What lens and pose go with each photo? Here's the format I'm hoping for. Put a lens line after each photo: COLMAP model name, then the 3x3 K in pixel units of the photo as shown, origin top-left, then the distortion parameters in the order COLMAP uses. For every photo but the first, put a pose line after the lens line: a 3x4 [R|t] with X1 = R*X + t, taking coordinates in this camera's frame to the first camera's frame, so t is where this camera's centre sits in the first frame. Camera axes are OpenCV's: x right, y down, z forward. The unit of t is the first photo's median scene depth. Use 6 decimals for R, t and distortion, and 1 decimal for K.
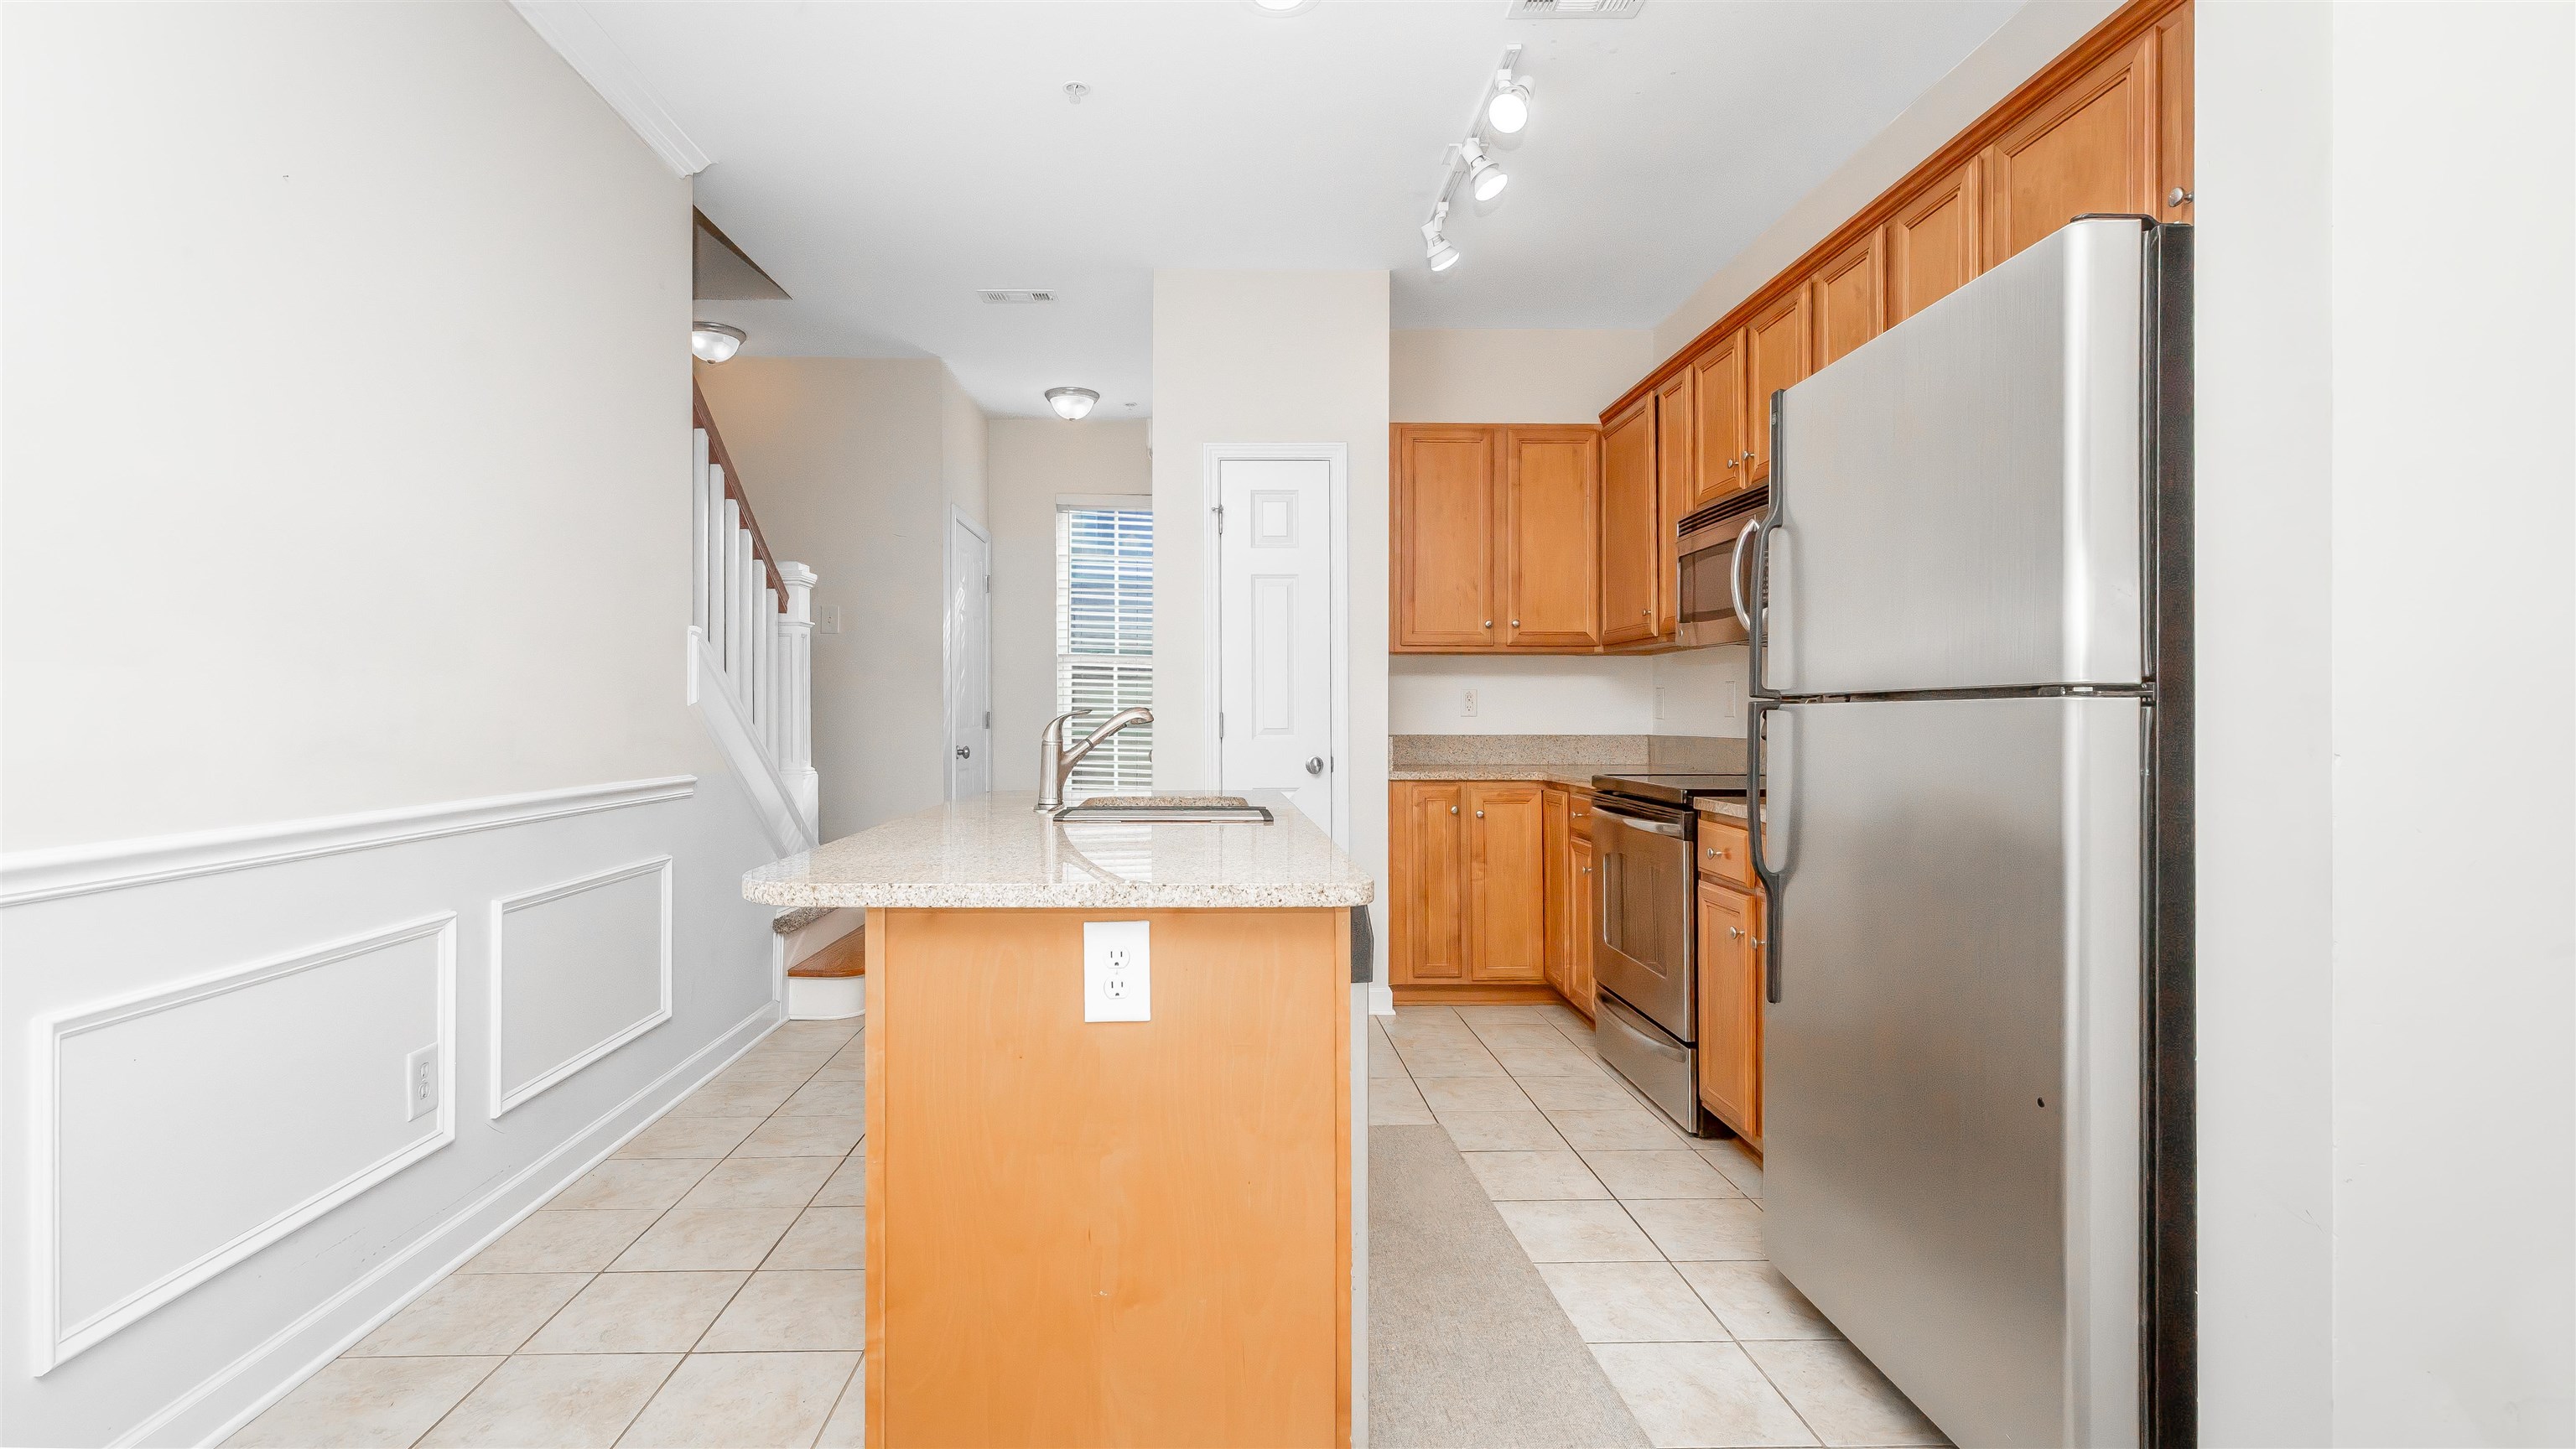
lens RADIAL K [[1188.5, 0, 1222.7], [0, 1188.5, 709.3], [0, 0, 1]] dist [0.002491, -0.000023]
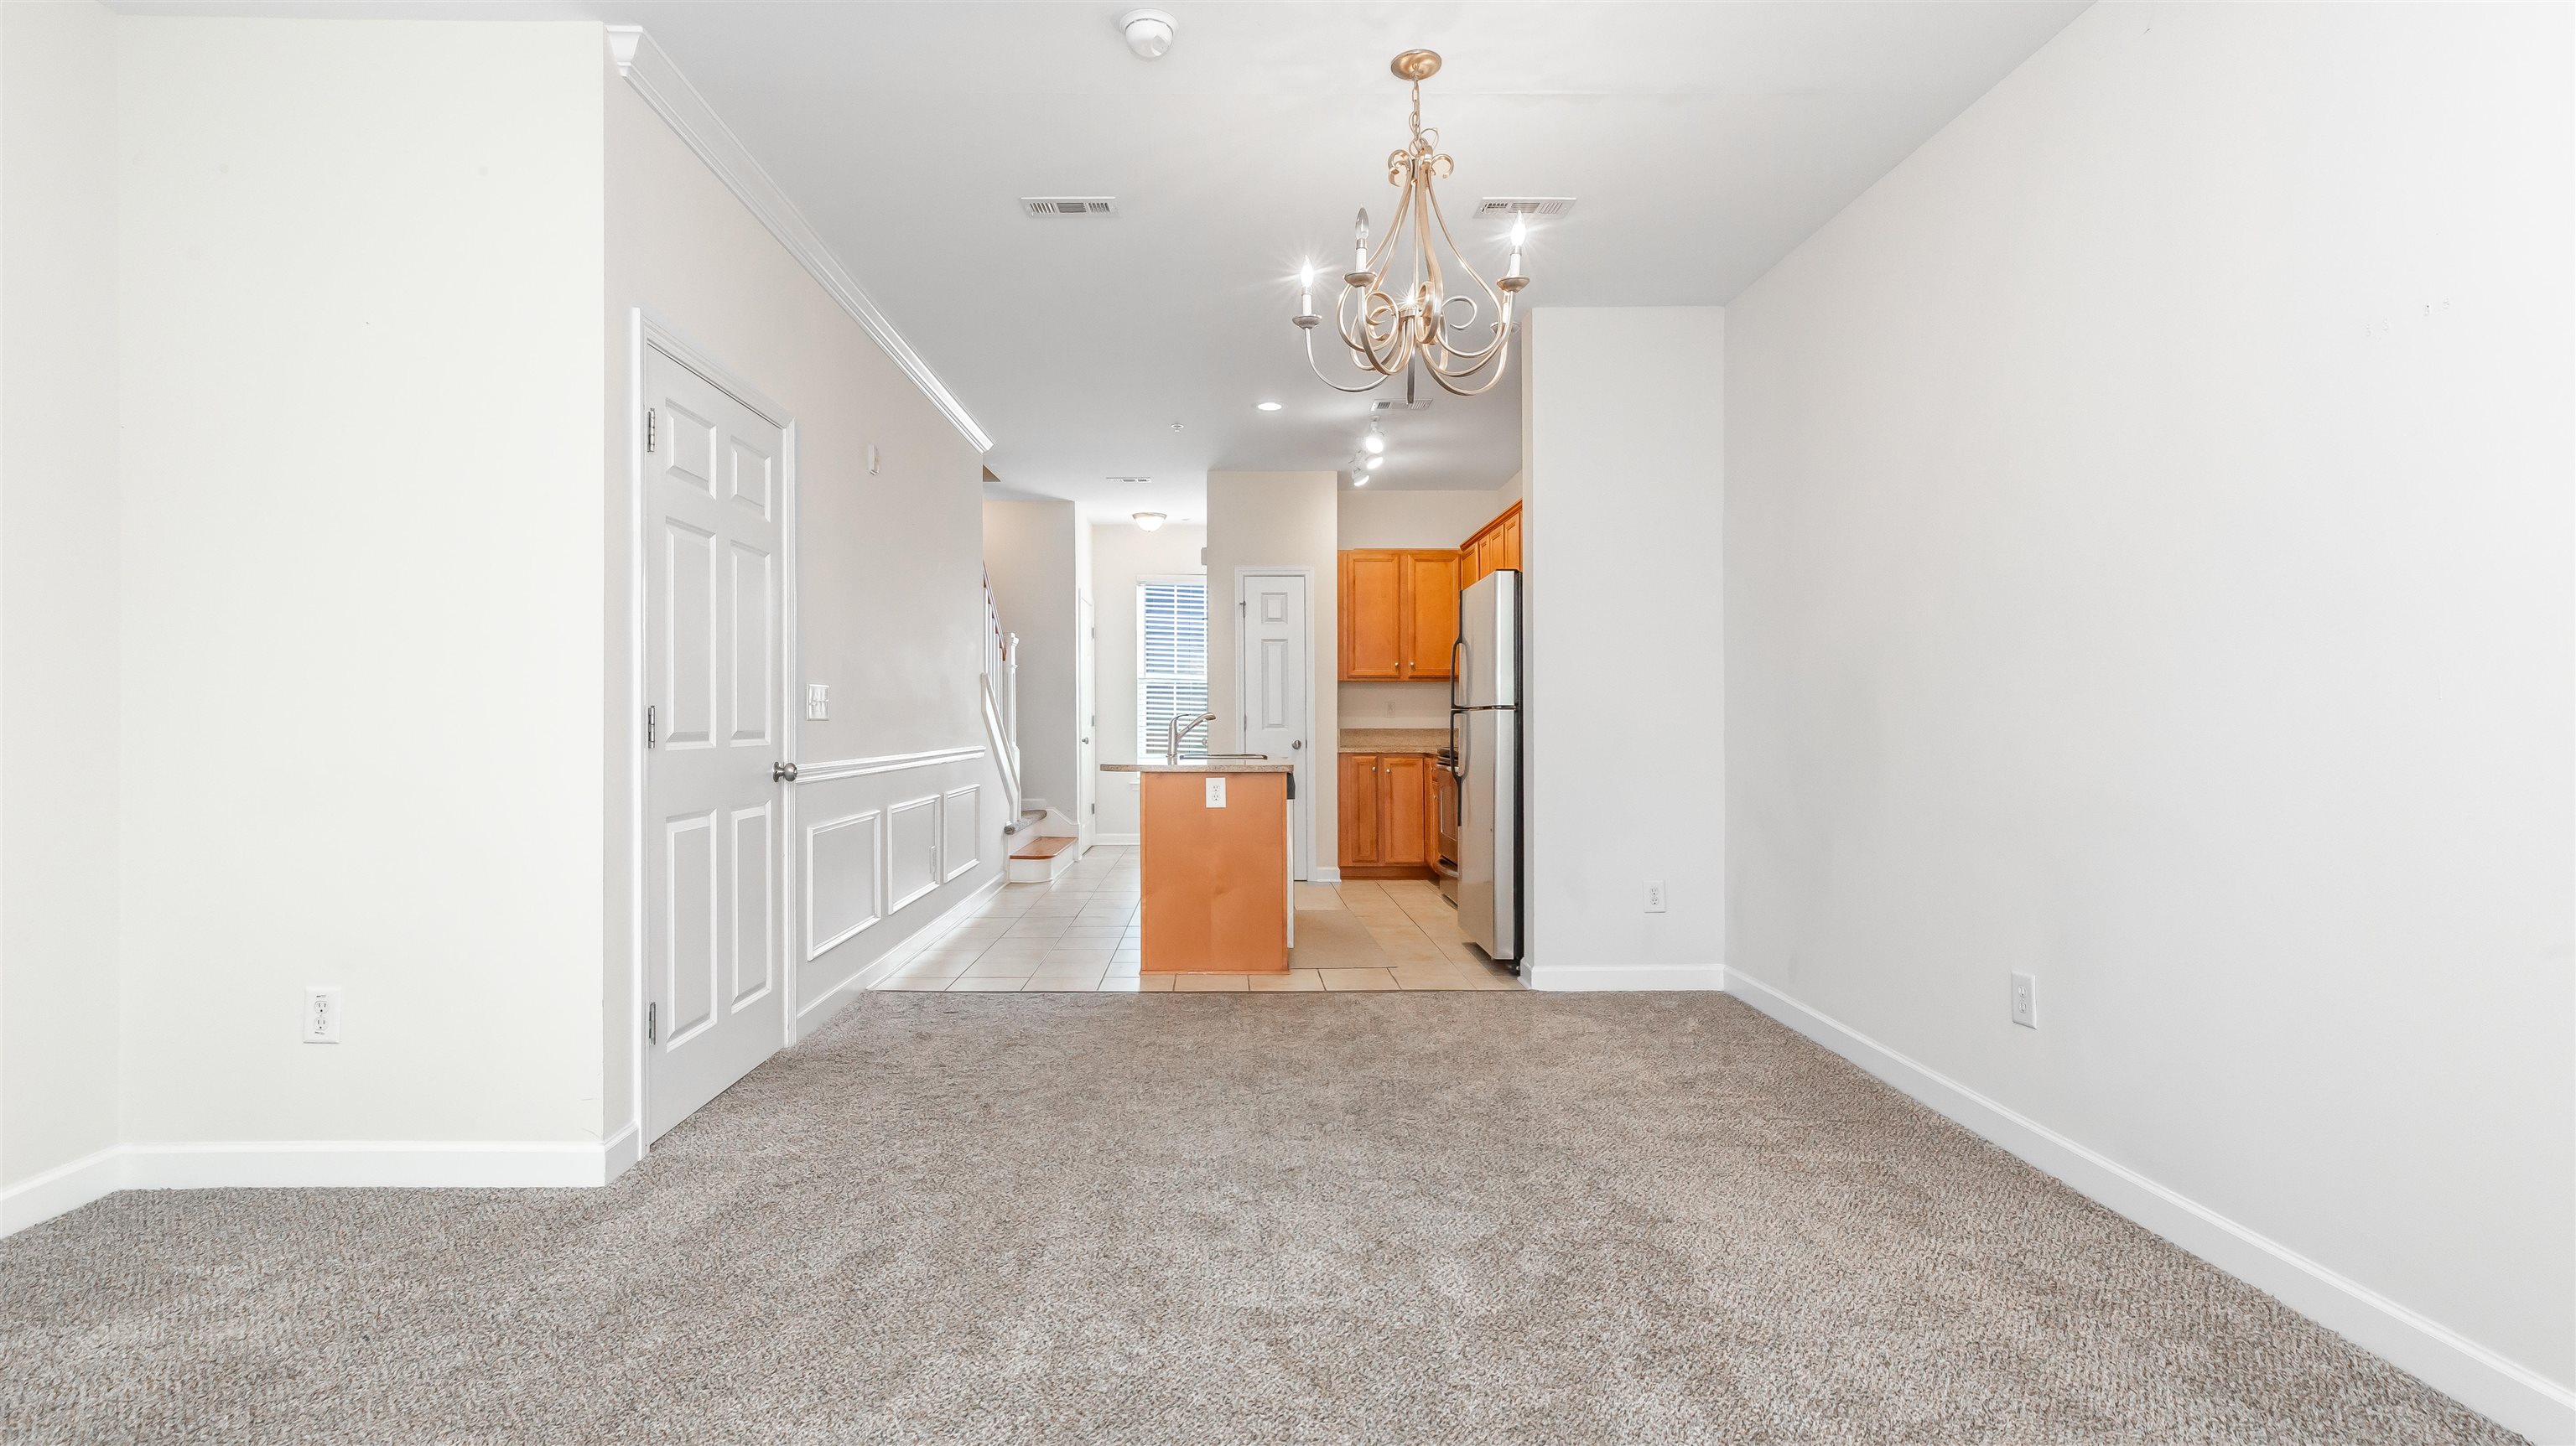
lens RADIAL K [[1182.4, 0, 1228.6], [0, 1182.4, 710.1], [0, 0, 1]] dist [0.003422, 0.000289]
pose [[0.999939, -0.000527, -0.011052, -0.006062], [0.000487, 0.999993, -0.003644, 0.001266], [0.011054, 0.003639, 0.999932, -0.830619]]
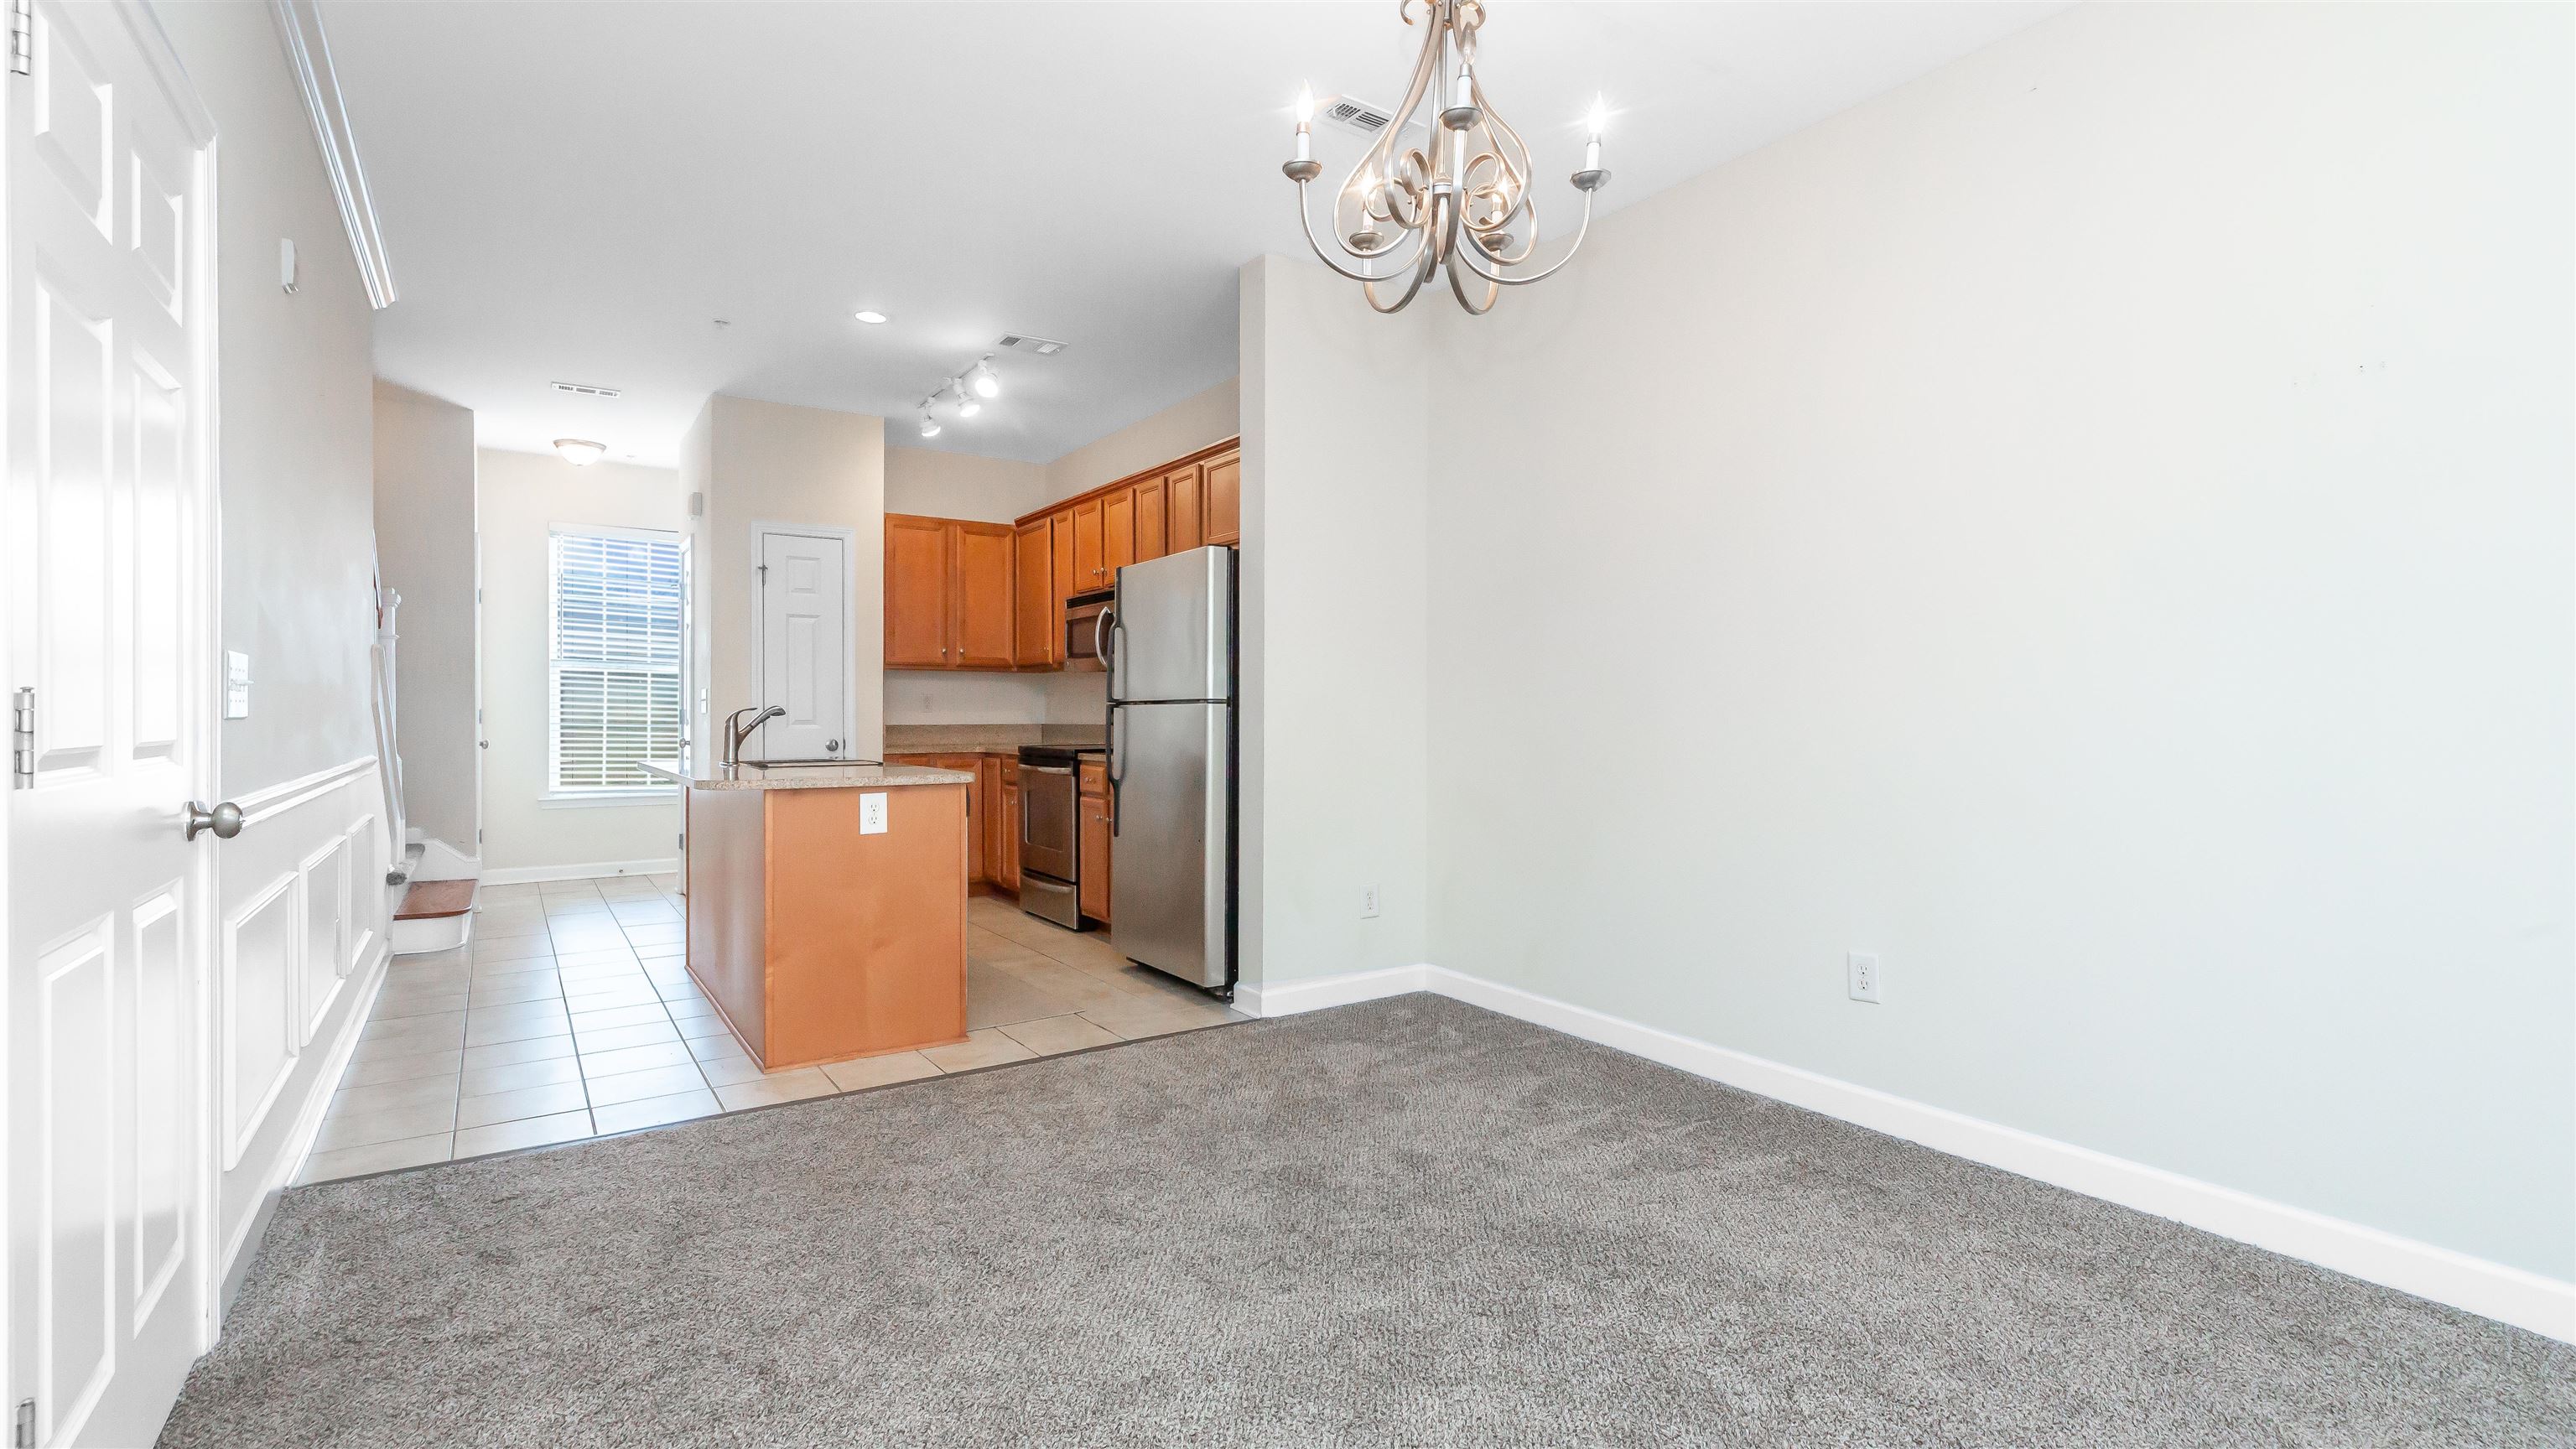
lens RADIAL K [[1167.1, 0, 1284.0], [0, 1167.1, 710.2], [0, 0, 1]] dist [0.001364, 0.000399]
pose [[0.837481, 0.000476, 0.546467, -0.253934], [-0.001602, 0.999997, 0.001583, 0.000573], [-0.546465, -0.002201, 0.837479, -0.543452]]
